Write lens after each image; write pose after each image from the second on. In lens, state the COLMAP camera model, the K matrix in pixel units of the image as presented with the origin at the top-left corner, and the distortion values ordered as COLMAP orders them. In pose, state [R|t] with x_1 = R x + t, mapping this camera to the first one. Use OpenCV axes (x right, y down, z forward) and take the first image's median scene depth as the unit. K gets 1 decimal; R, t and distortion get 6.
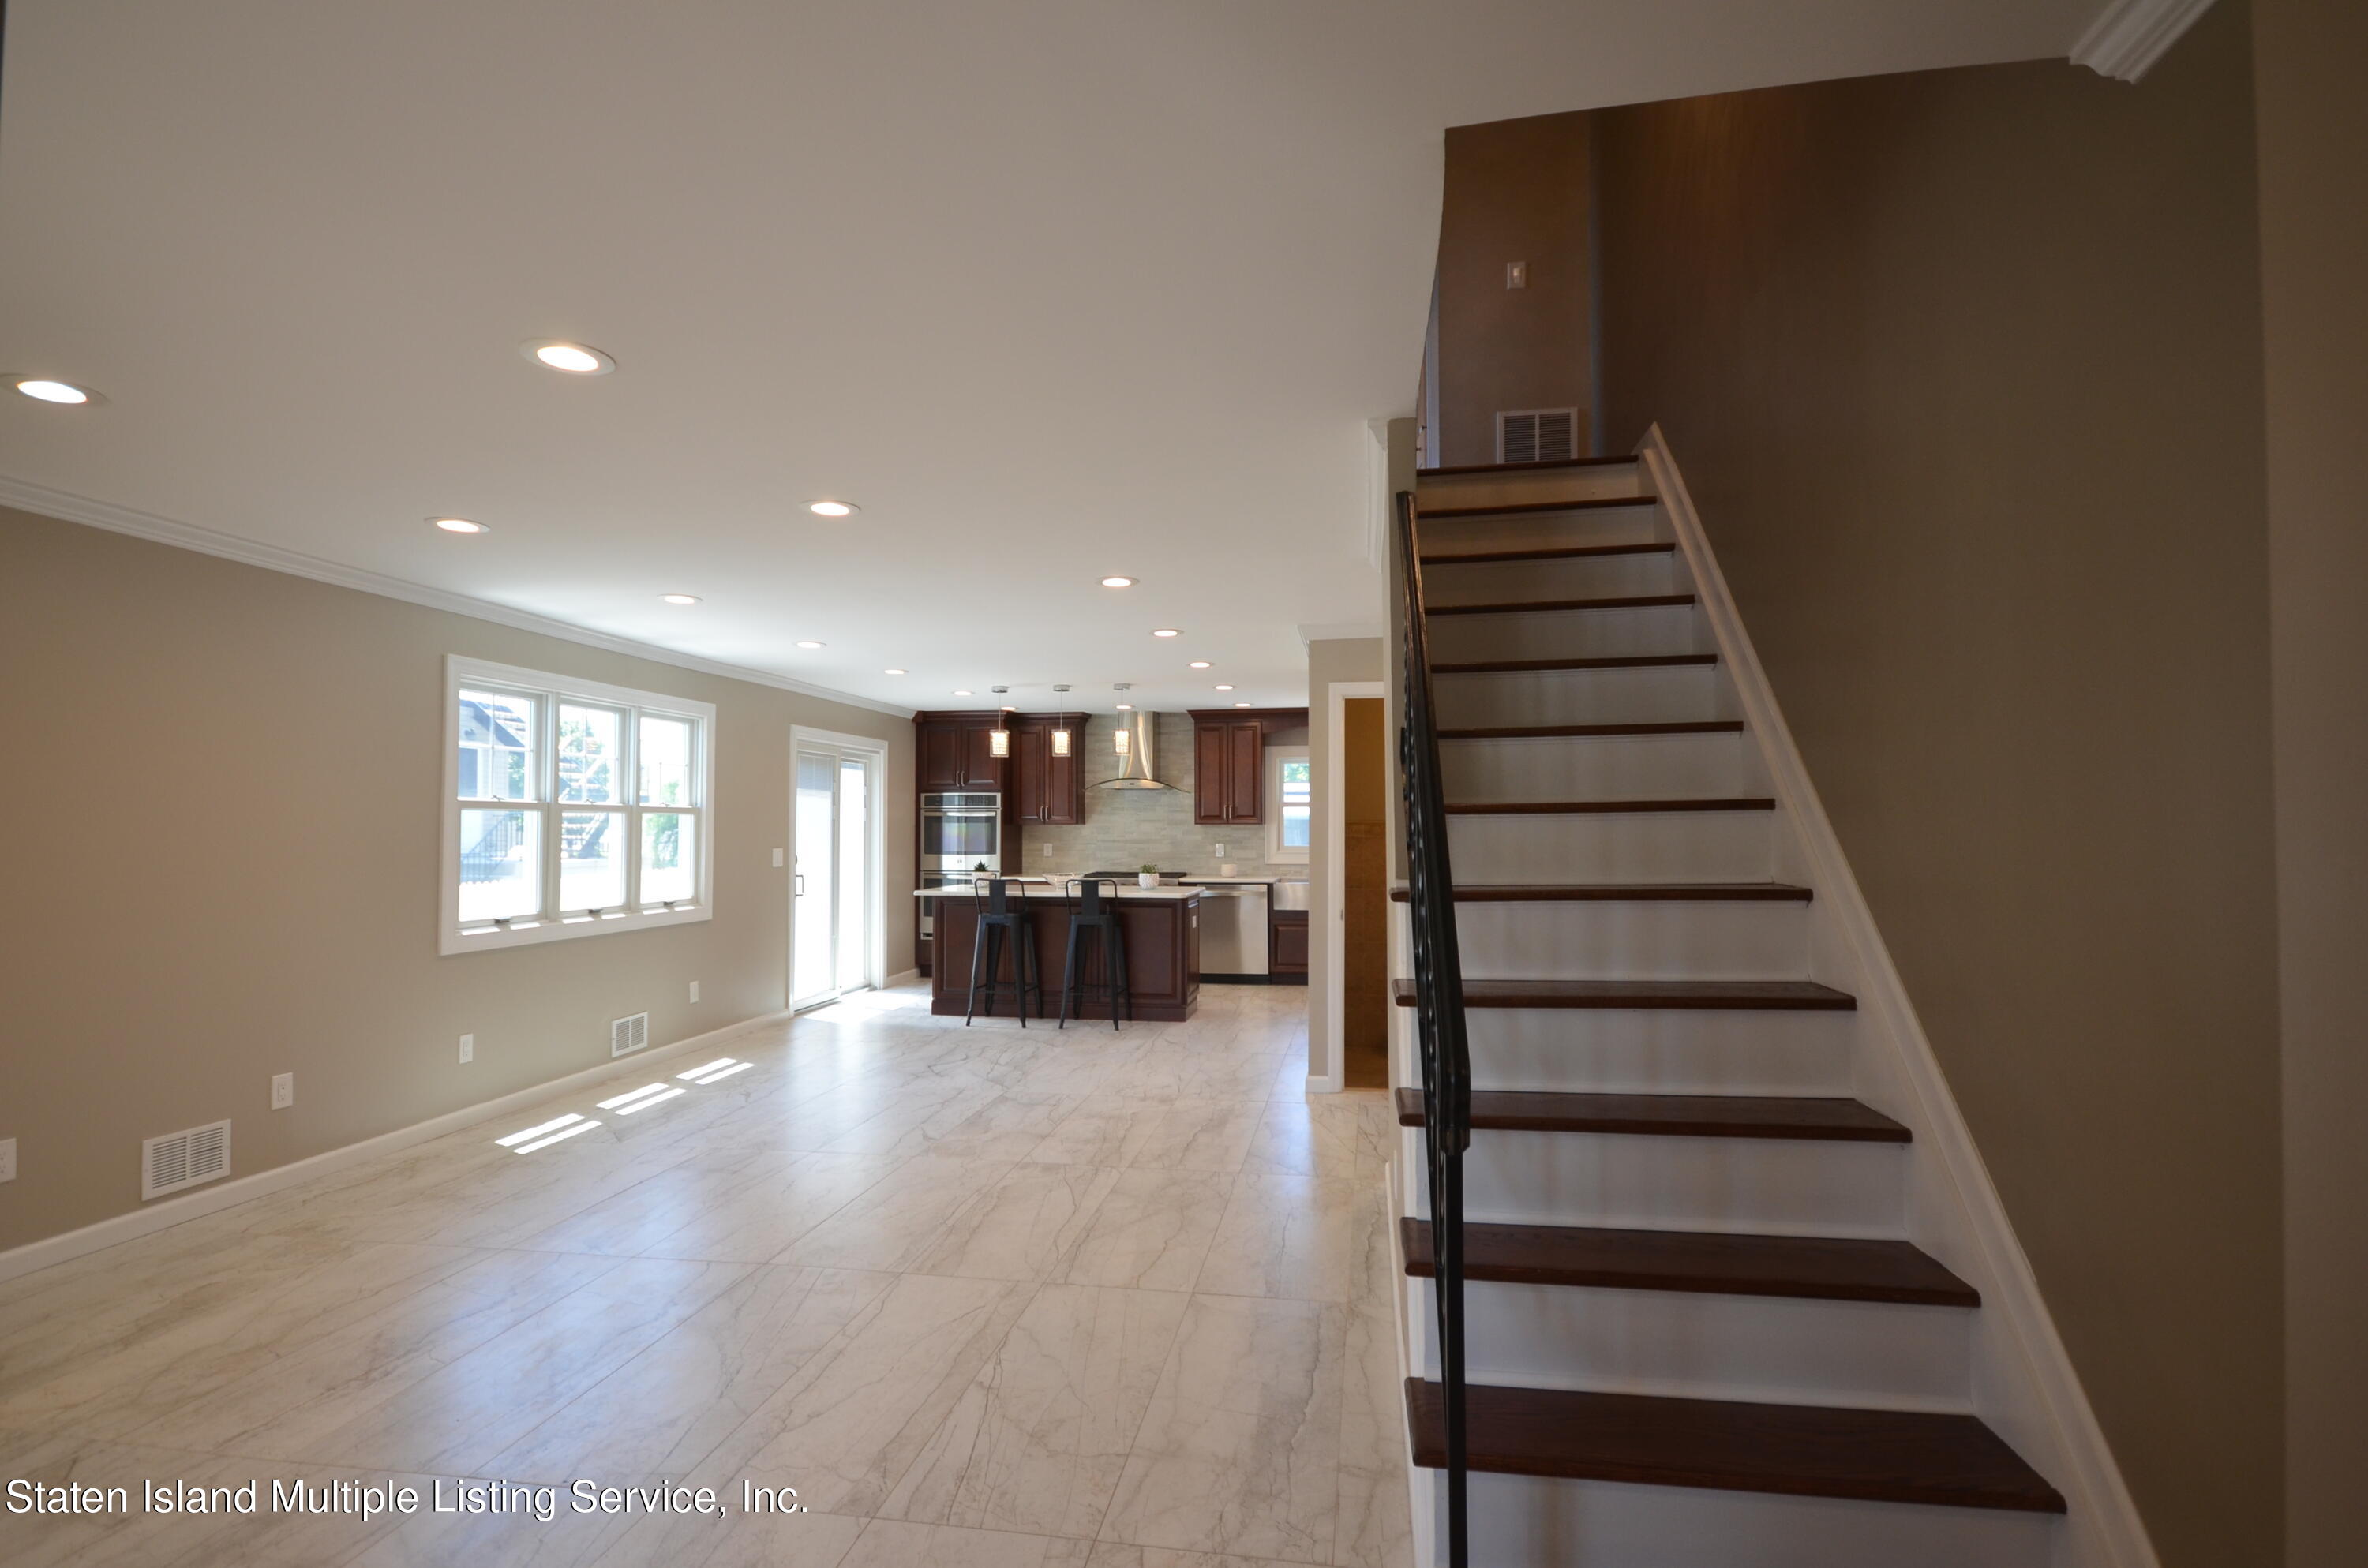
lens RADIAL K [[1161.8, 0, 1178.3], [0, 1161.8, 789.8], [0, 0, 1]] dist [-0.002118, -0.000183]
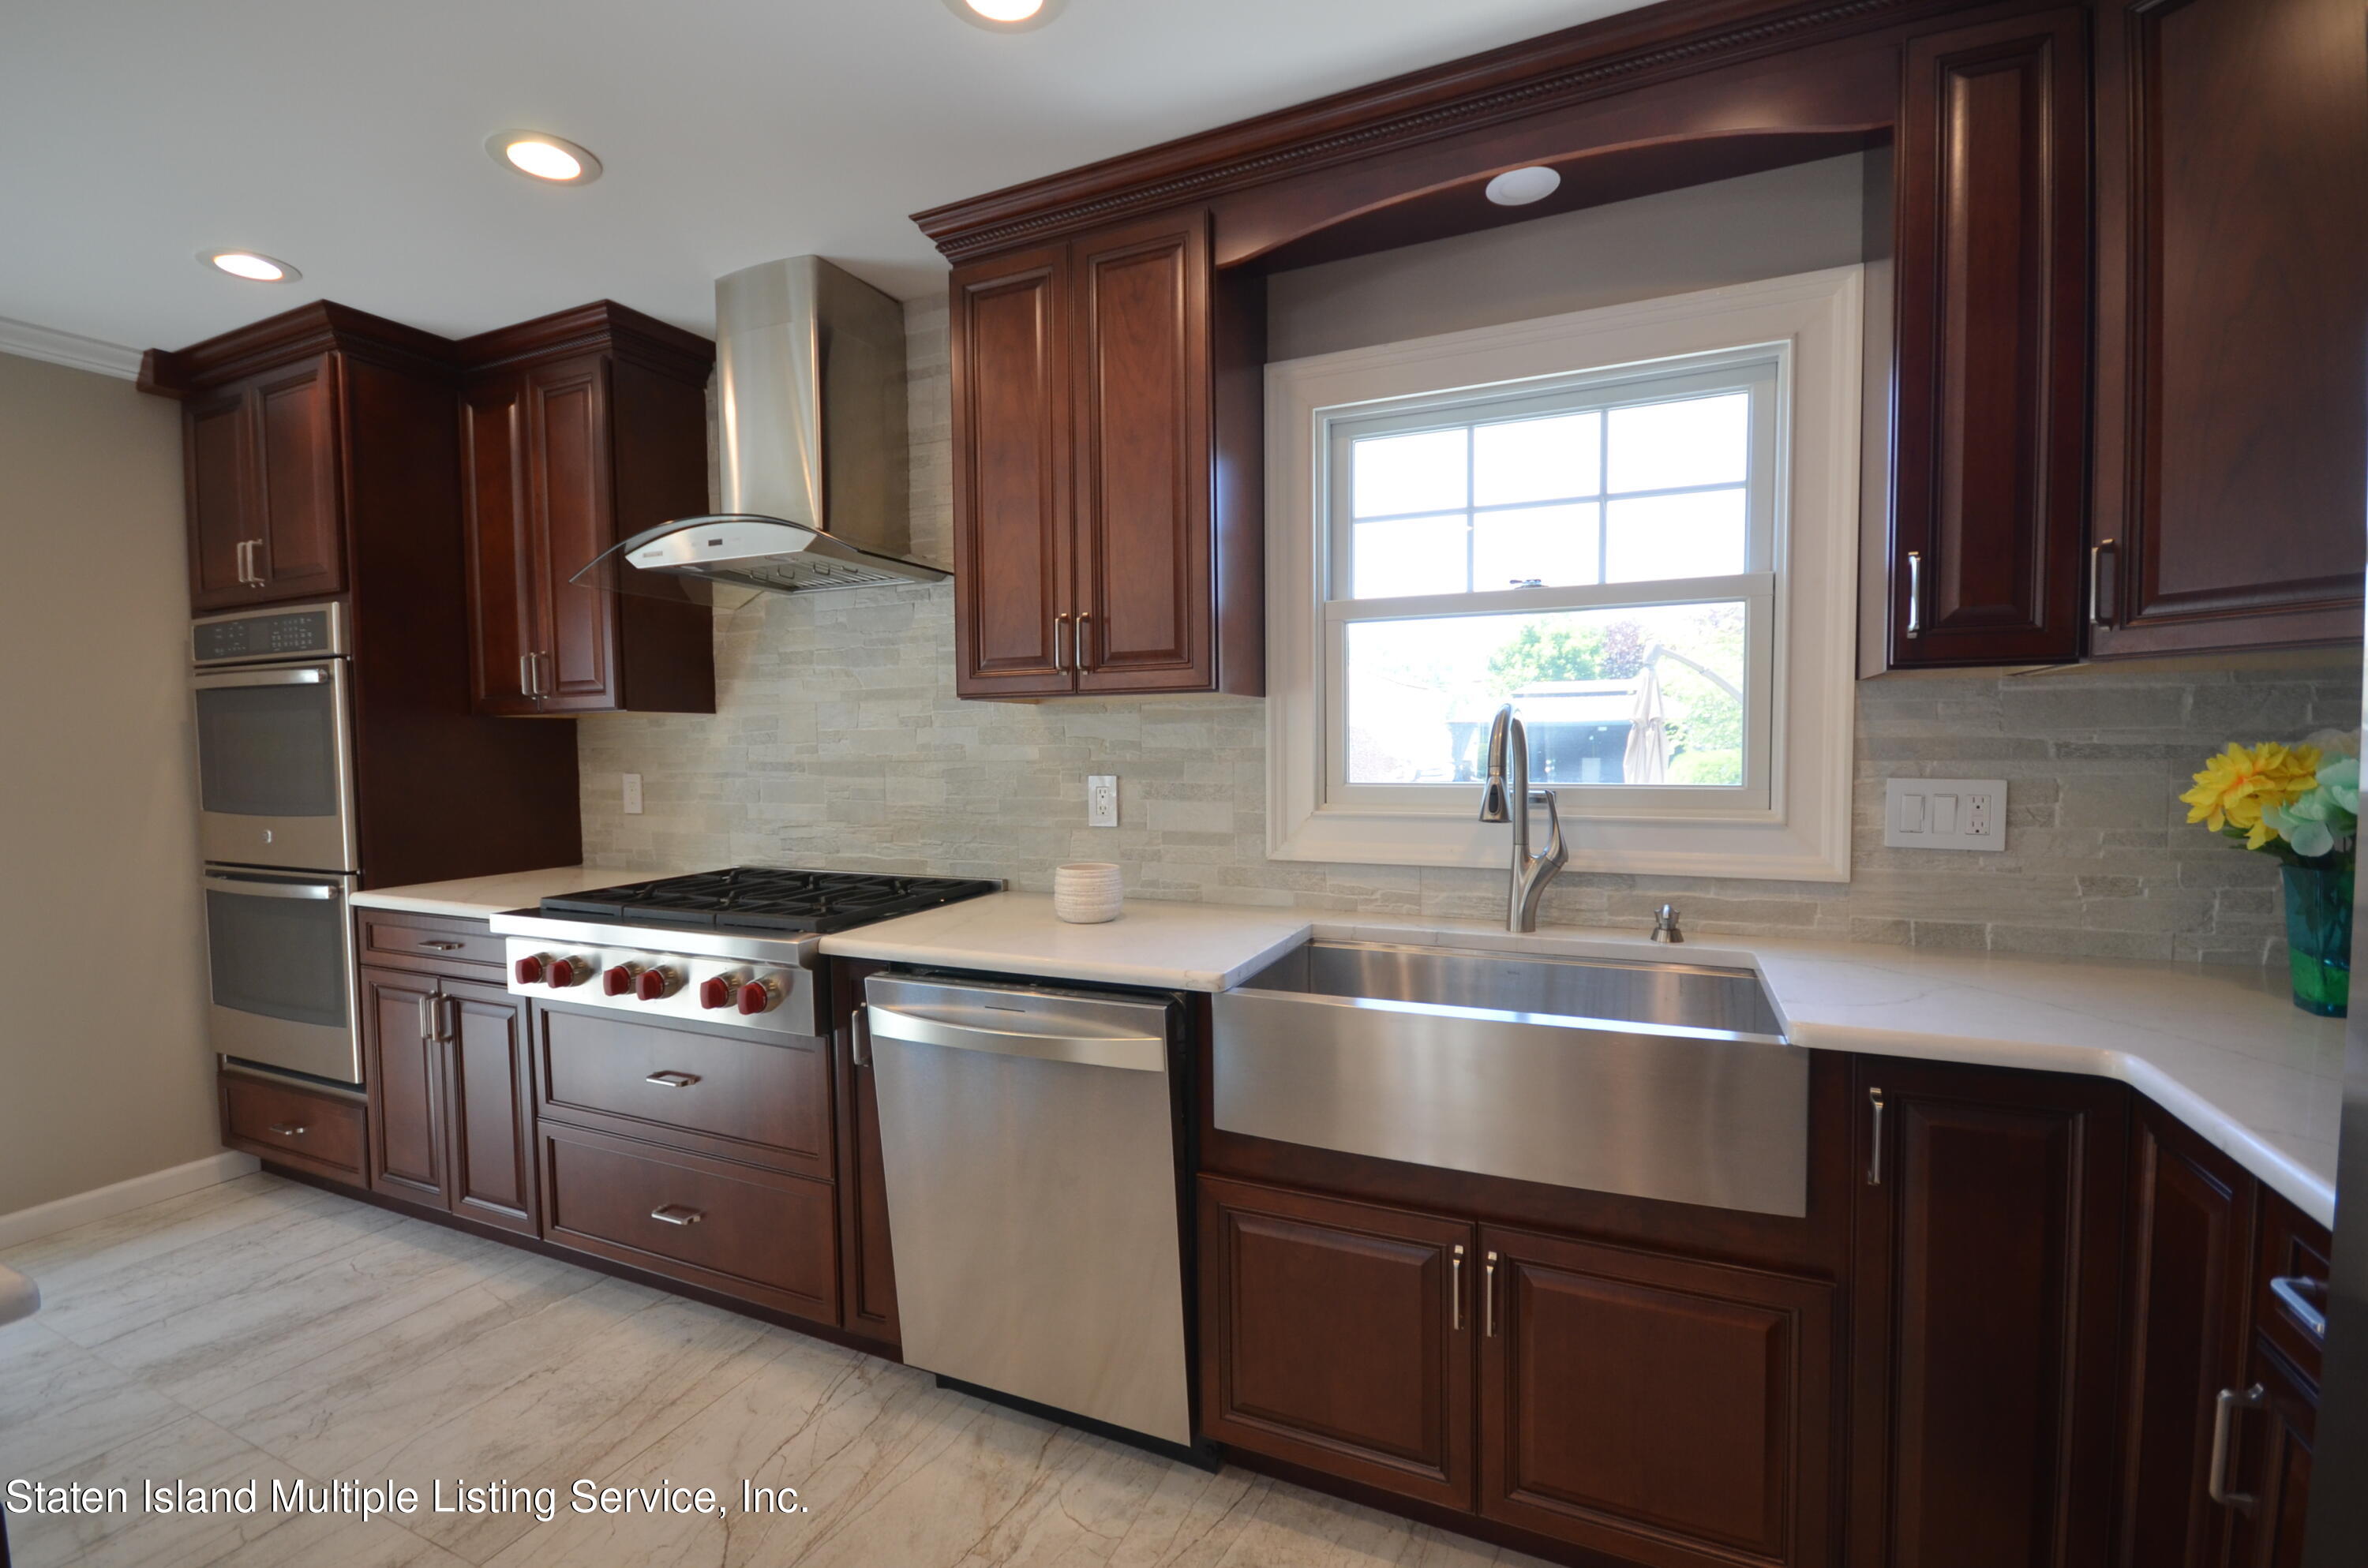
lens RADIAL K [[1037.1, 0, 1191.2], [0, 1037.1, 787.2], [0, 0, 1]] dist [-0.003265, -0.000218]
pose [[0.965020, 0.003062, -0.262158, 0.115836], [0.016541, 0.997229, 0.072536, 0.032507], [0.261654, -0.074335, 0.962295, 0.784979]]
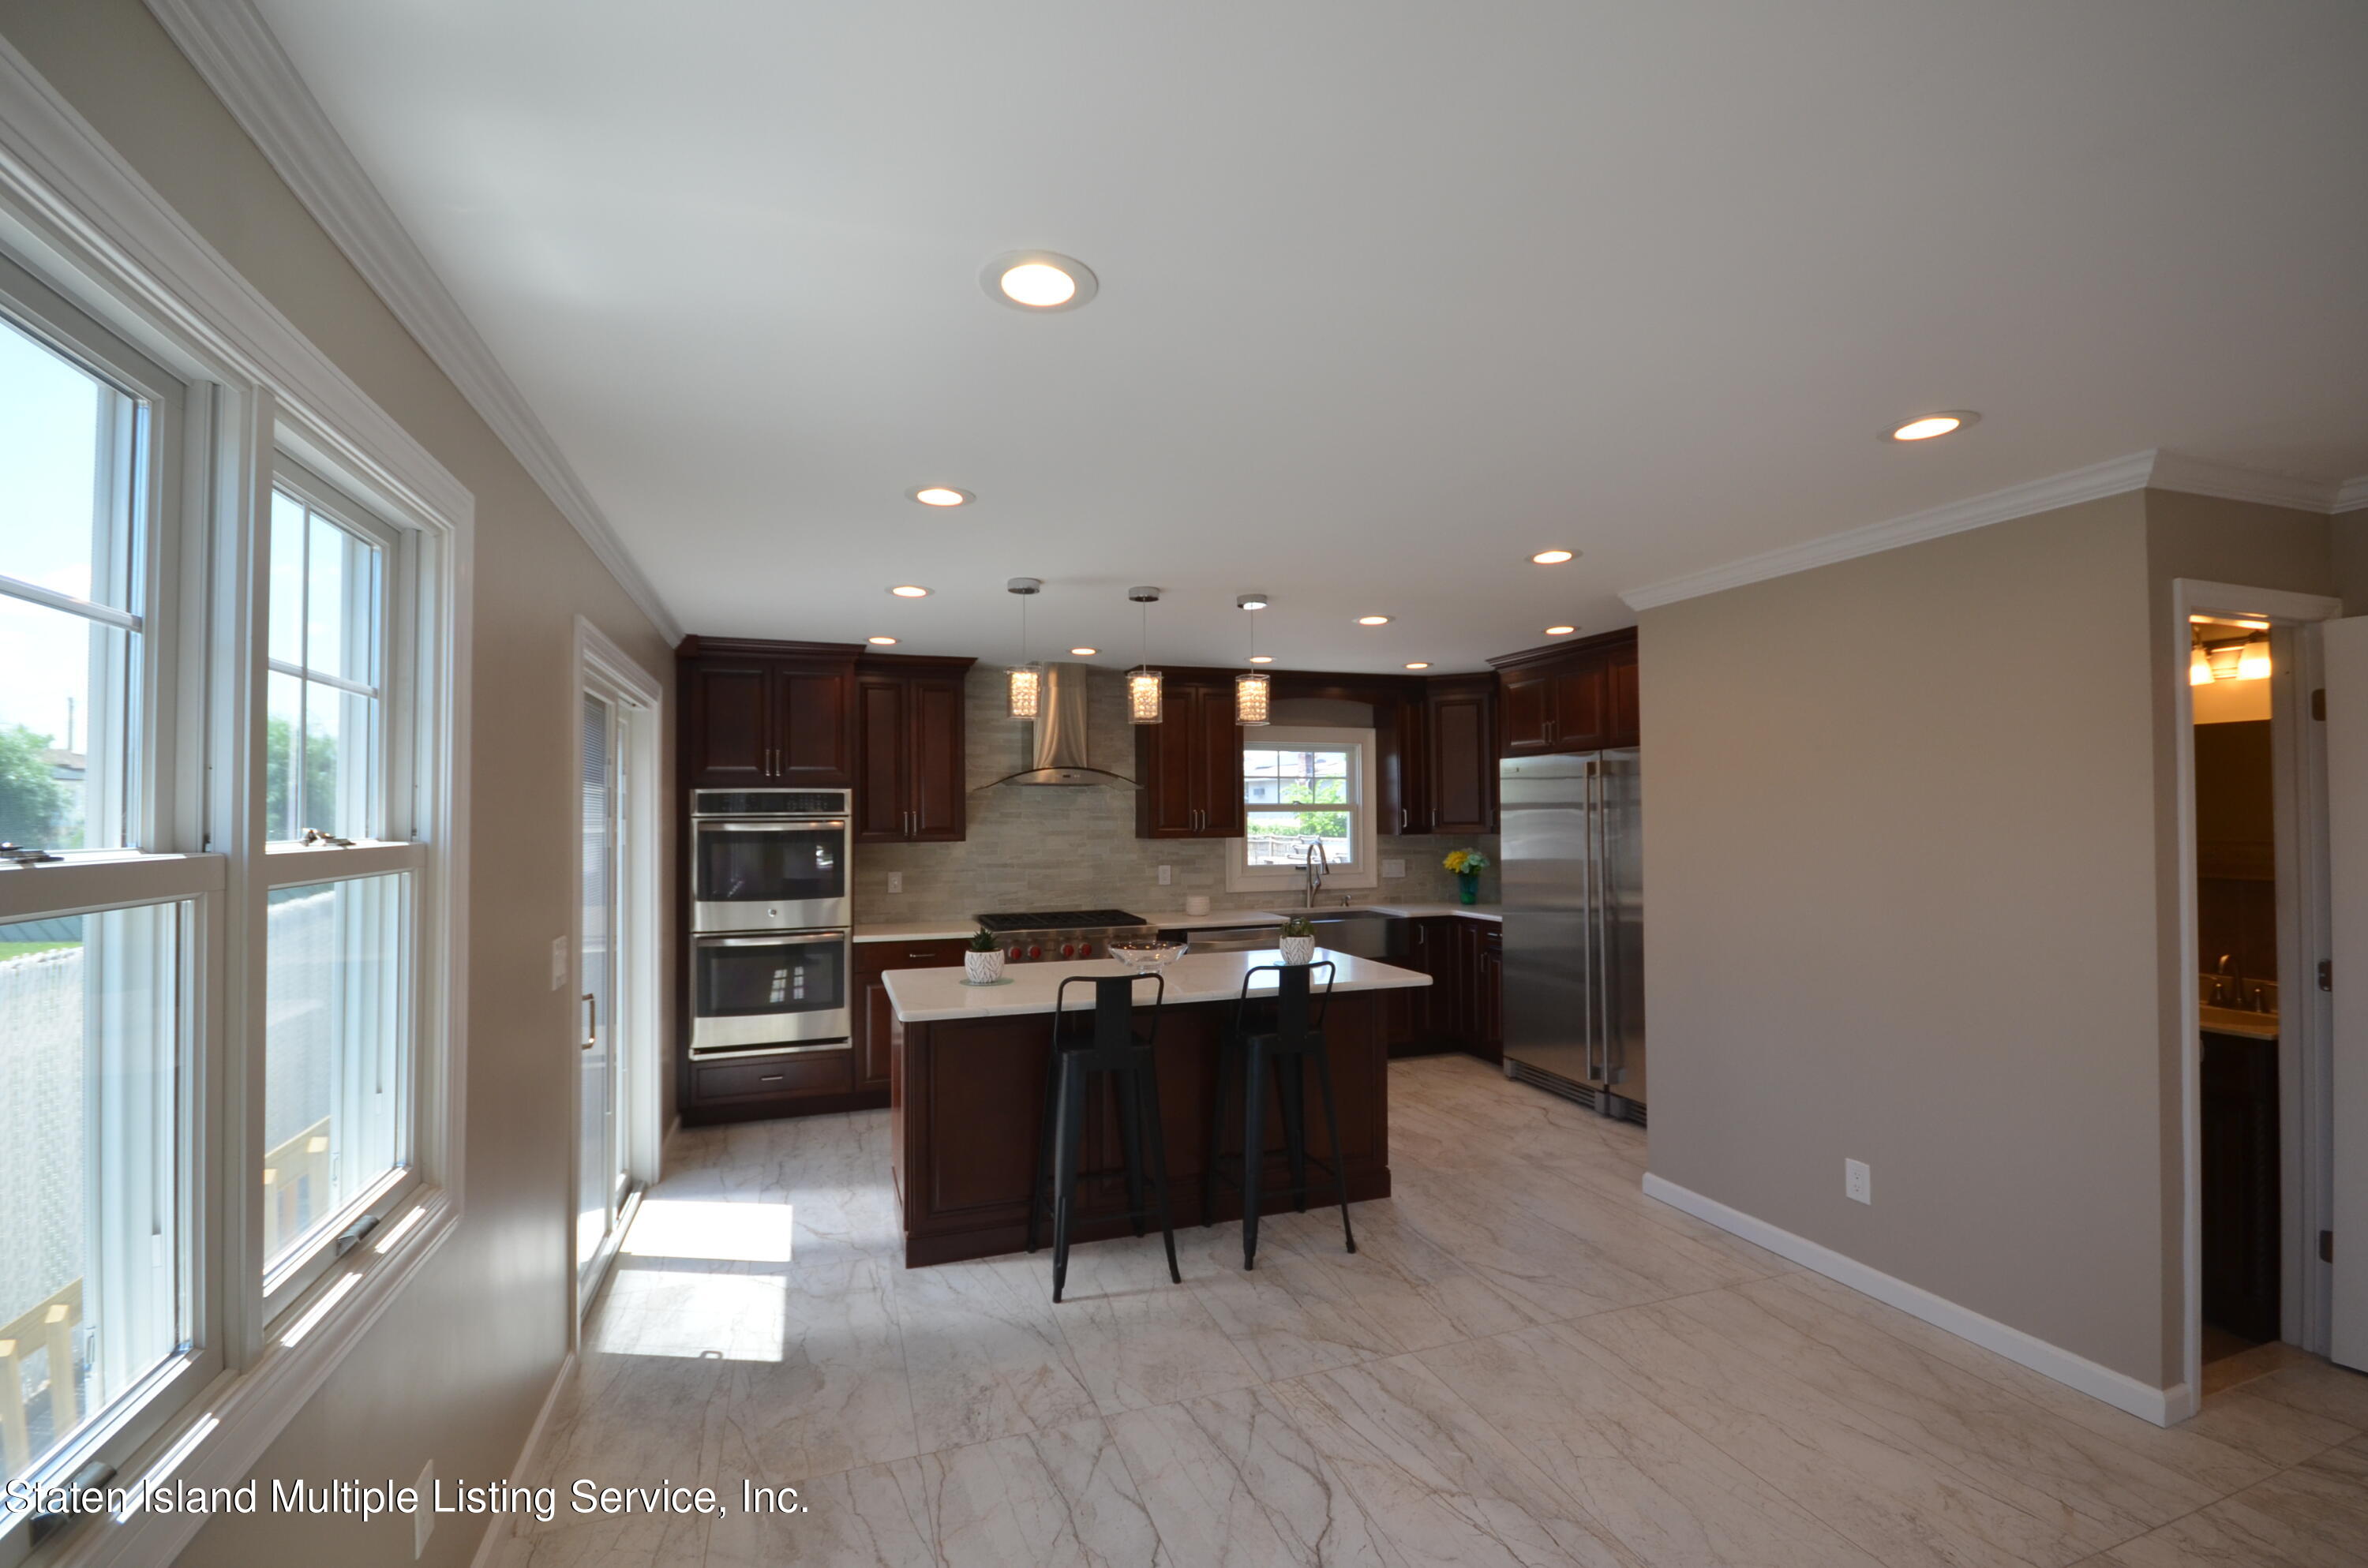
lens RADIAL K [[1037.1, 0, 1186.8], [0, 1037.1, 785.4], [0, 0, 1]] dist [-0.003265, -0.000218]
pose [[0.871729, 0.009537, 0.489895, -0.252179], [-0.011721, 0.999930, 0.001389, -0.001685], [-0.489847, -0.006953, 0.871780, 0.464476]]
